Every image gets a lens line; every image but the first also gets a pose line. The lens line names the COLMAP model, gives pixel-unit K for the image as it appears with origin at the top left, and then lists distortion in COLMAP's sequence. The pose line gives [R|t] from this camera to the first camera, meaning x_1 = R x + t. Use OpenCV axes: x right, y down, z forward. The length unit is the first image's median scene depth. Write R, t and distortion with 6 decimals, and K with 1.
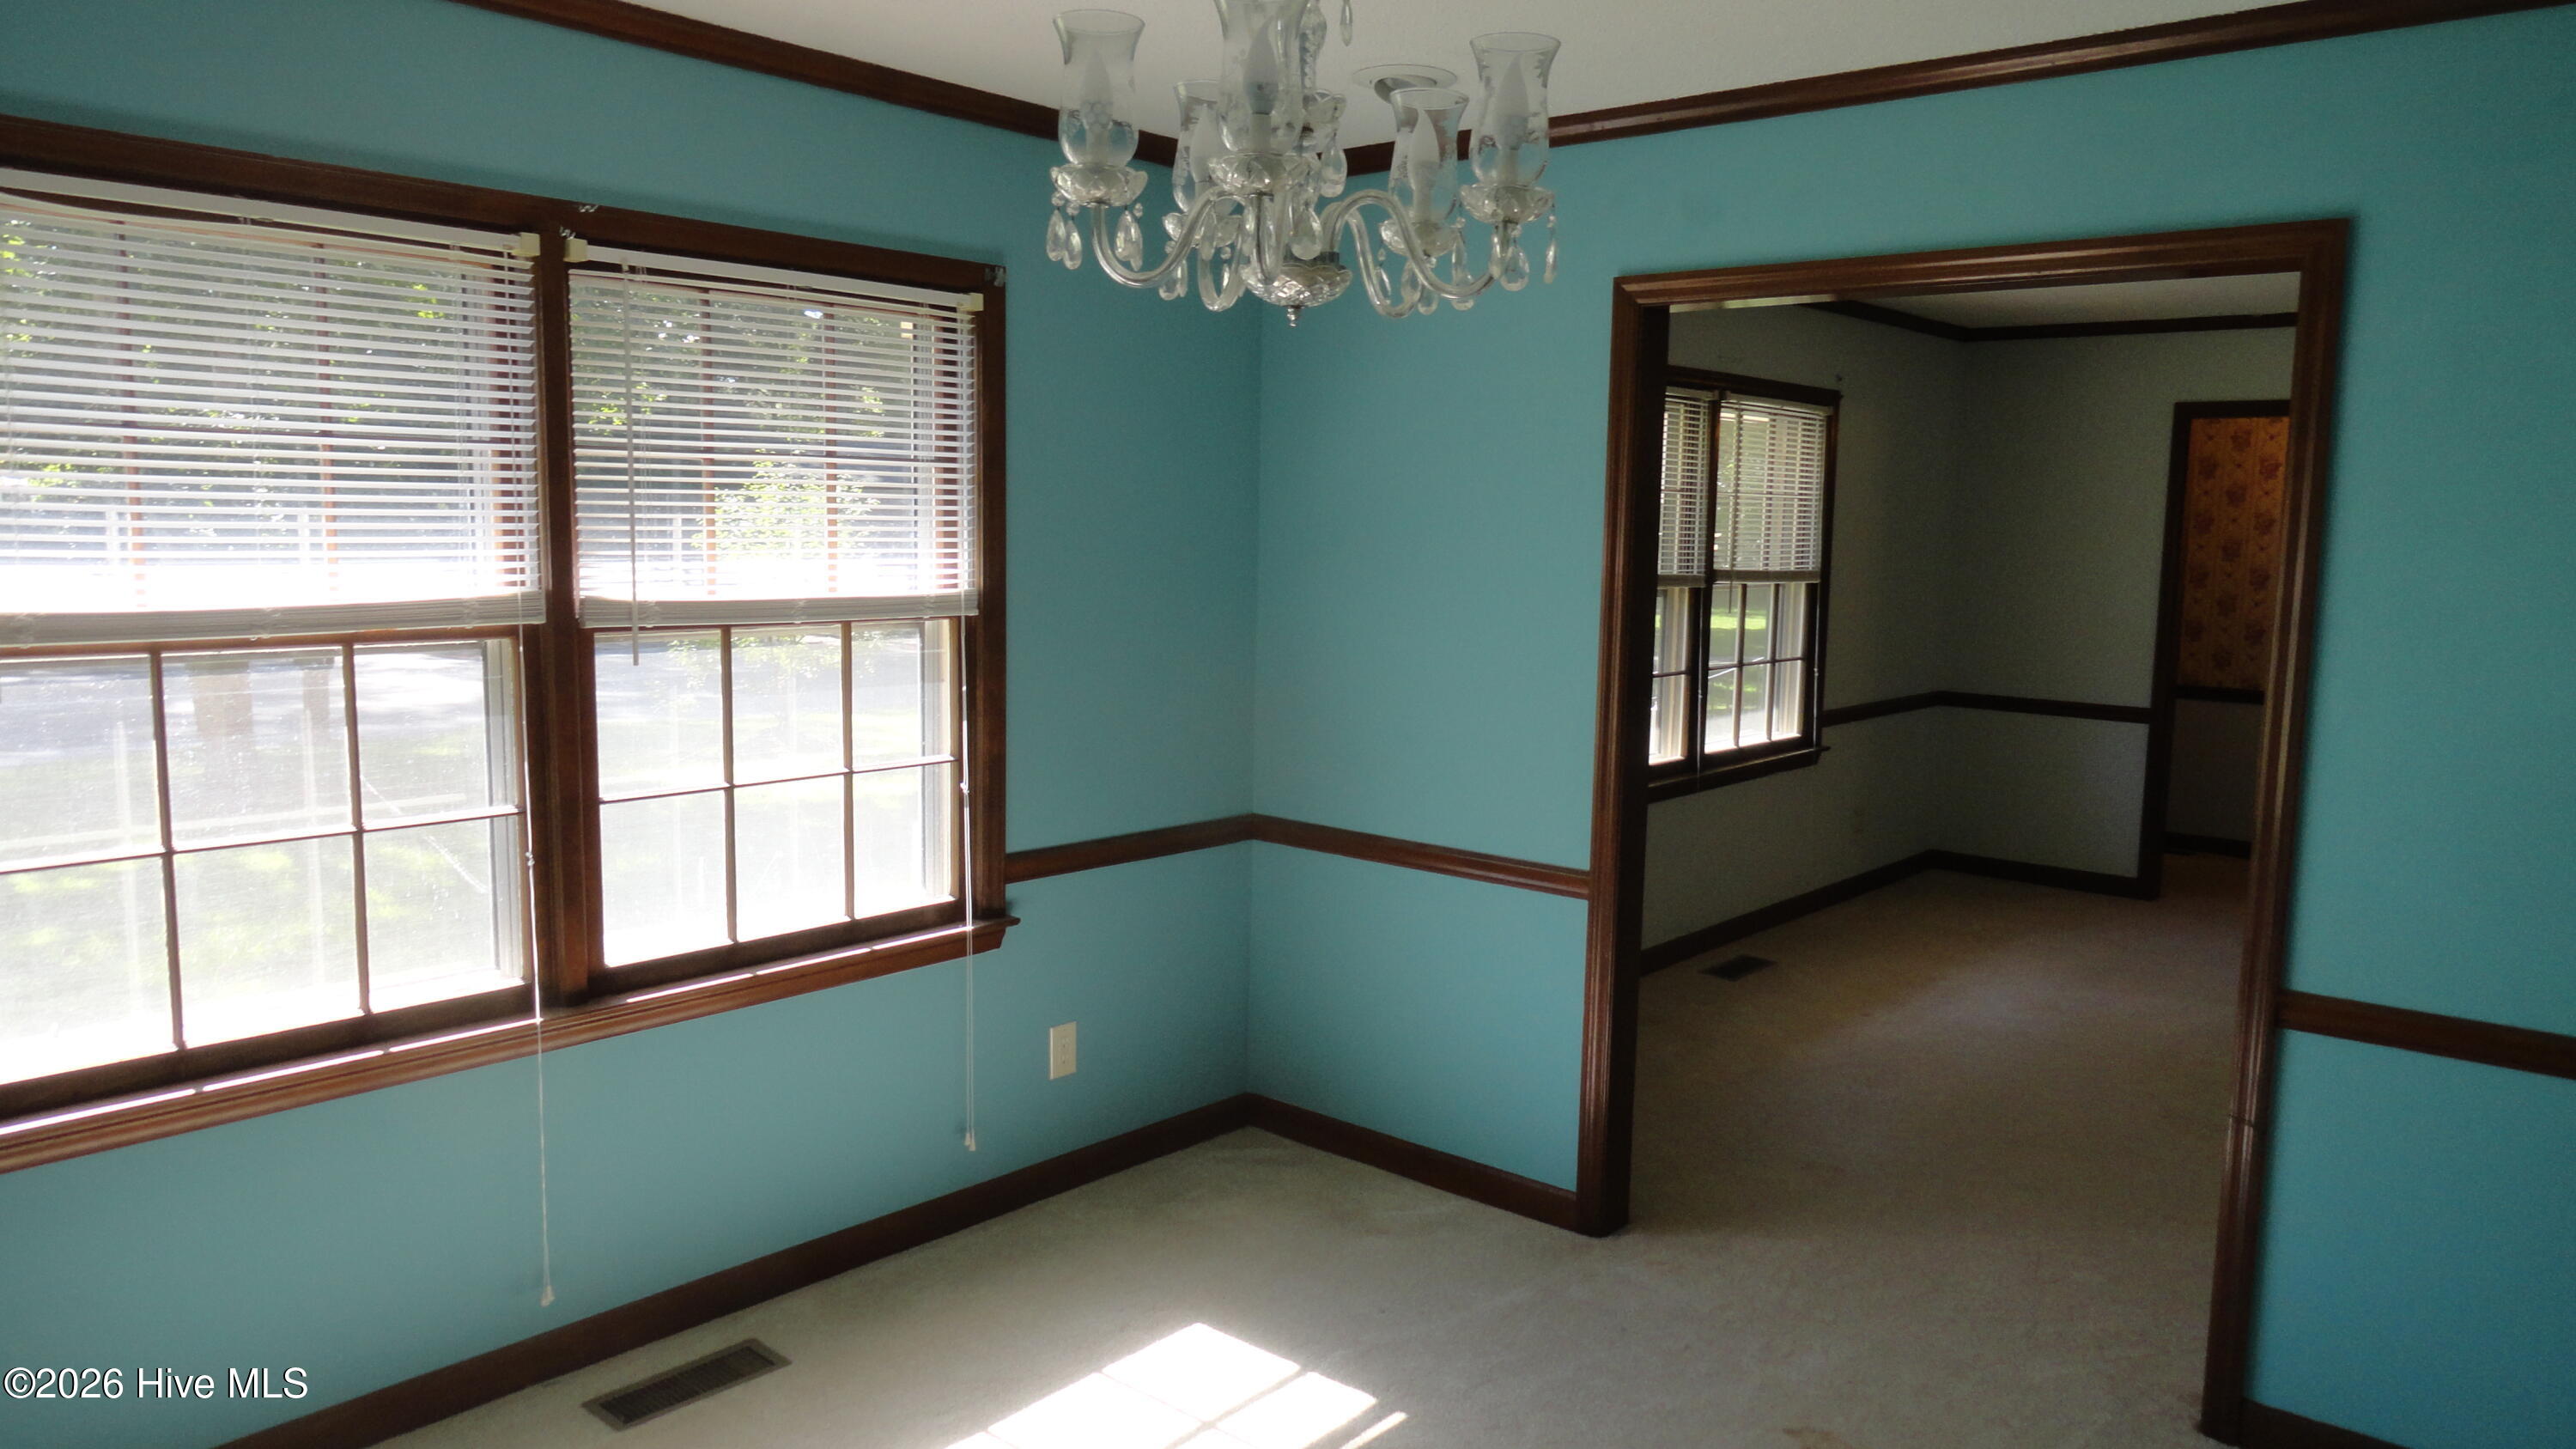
lens RADIAL K [[1756.3, 0, 1276.2], [0, 1756.3, 730.2], [0, 0, 1]] dist [-0.001042, 0.001208]
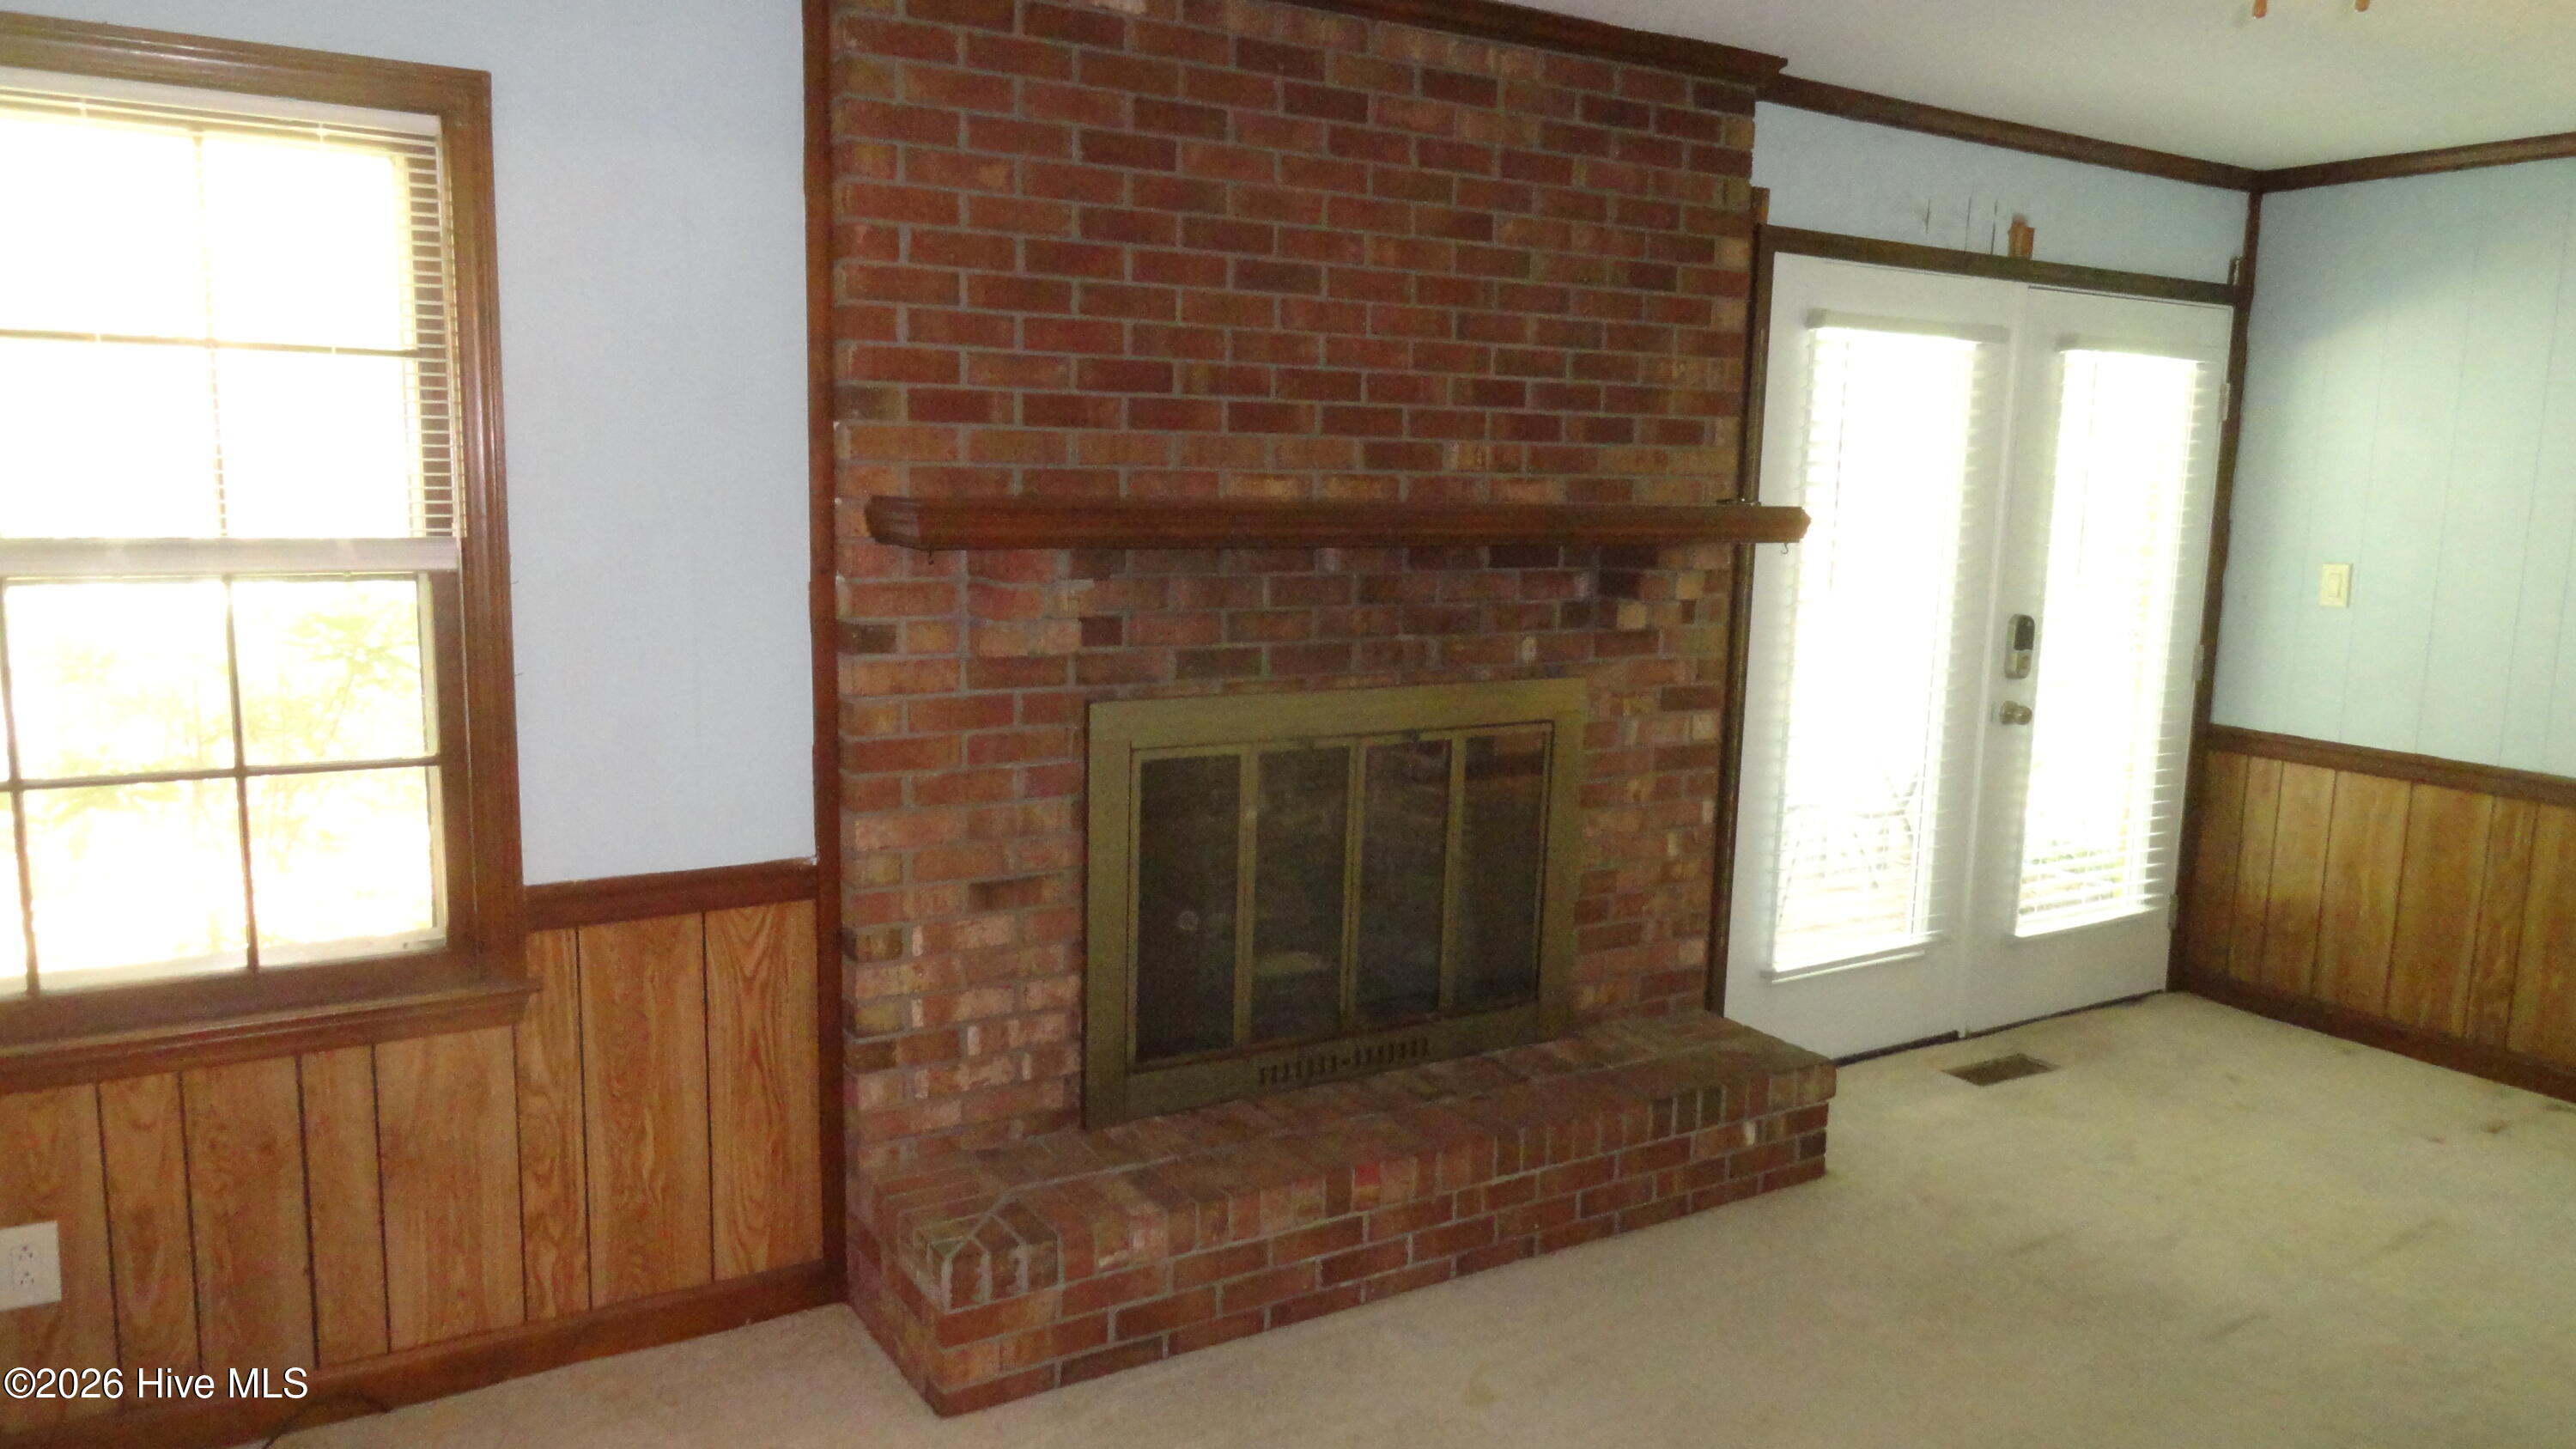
lens RADIAL K [[1756.3, 0, 1285.3], [0, 1756.3, 723.1], [0, 0, 1]] dist [-0.001042, 0.001208]
pose [[0.952734, 0.064343, -0.296915, 0.382626], [-0.055024, 0.997698, 0.039645, -0.050070], [0.298782, -0.021434, 0.954081, 0.423143]]
